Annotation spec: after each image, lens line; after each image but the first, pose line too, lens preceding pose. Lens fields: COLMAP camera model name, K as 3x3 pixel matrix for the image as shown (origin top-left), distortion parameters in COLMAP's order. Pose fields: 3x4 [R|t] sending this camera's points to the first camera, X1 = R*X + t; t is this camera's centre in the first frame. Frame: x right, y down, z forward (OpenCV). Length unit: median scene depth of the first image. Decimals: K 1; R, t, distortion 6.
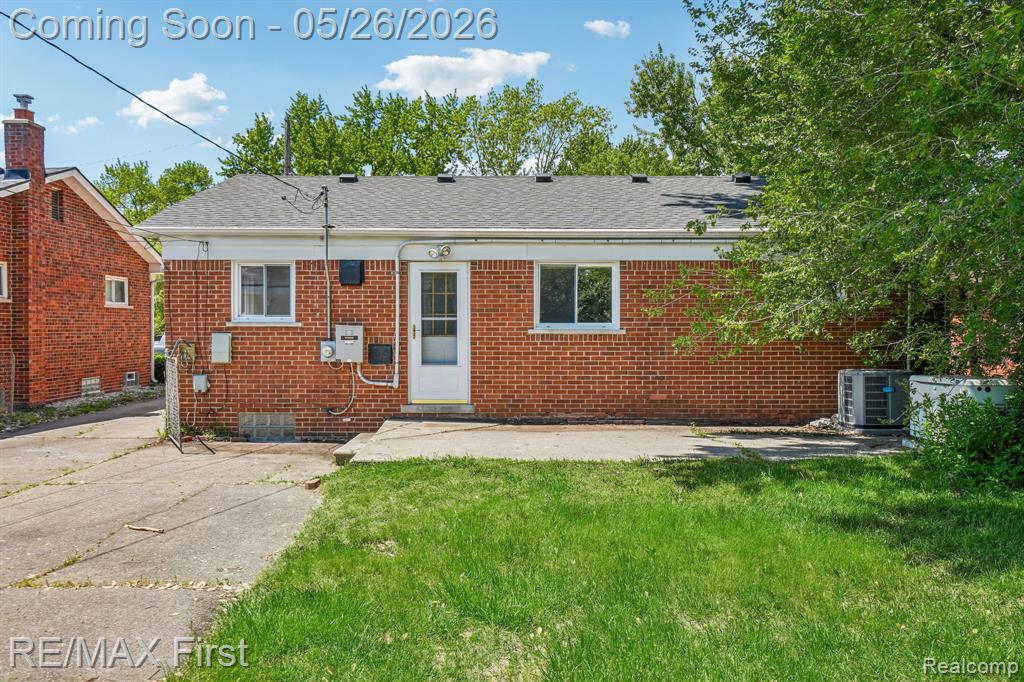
lens RADIAL K [[795.8, 0, 493.0], [0, 795.8, 335.6], [0, 0, 1]] dist [-0.004004, 0.005588]
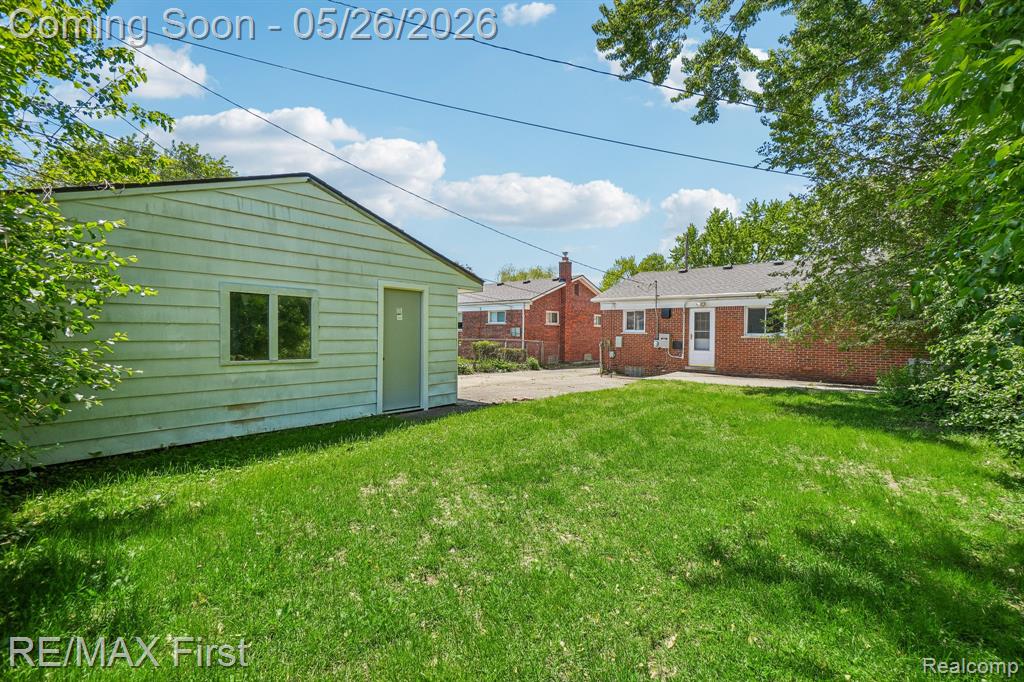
lens RADIAL K [[443.7, 0, 509.5], [0, 443.7, 337.0], [0, 0, 1]] dist [-0.007725, 0.002453]
pose [[0.758977, 0.010574, -0.651031, 0.367101], [-0.018003, 0.999827, -0.004749, 0.013256], [0.650868, 0.015325, 0.759036, -0.407027]]
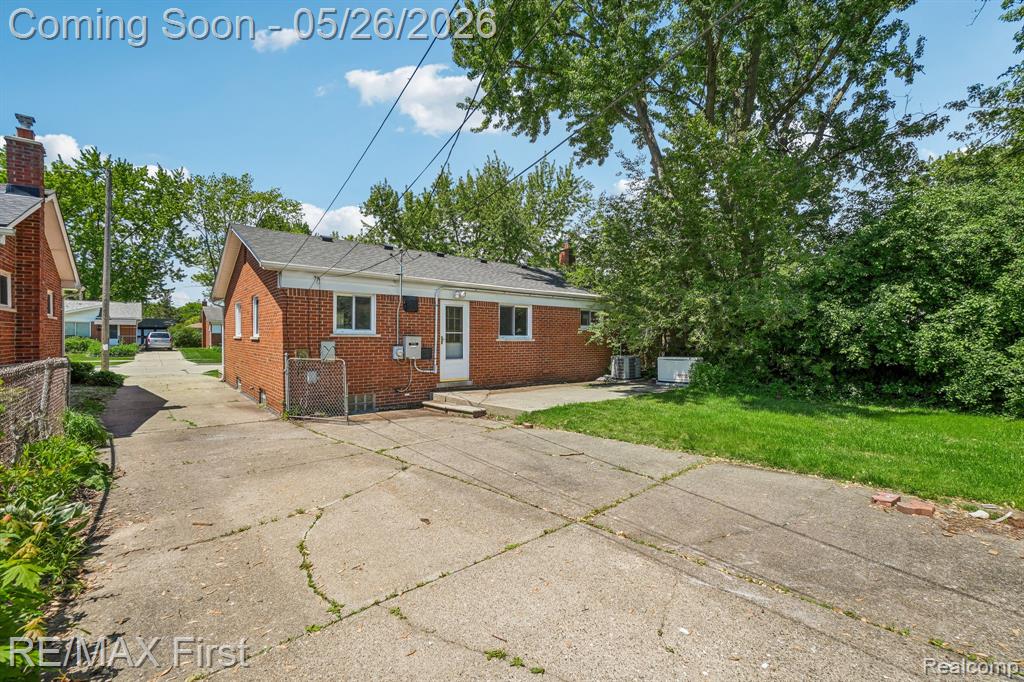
lens RADIAL K [[443.7, 0, 507.7], [0, 443.7, 339.7], [0, 0, 1]] dist [-0.007725, 0.002453]
pose [[0.760283, -0.000948, 0.649591, -0.614373], [0.003529, 0.999990, -0.002671, -0.002625], [-0.649582, 0.004323, 0.760279, 0.178660]]
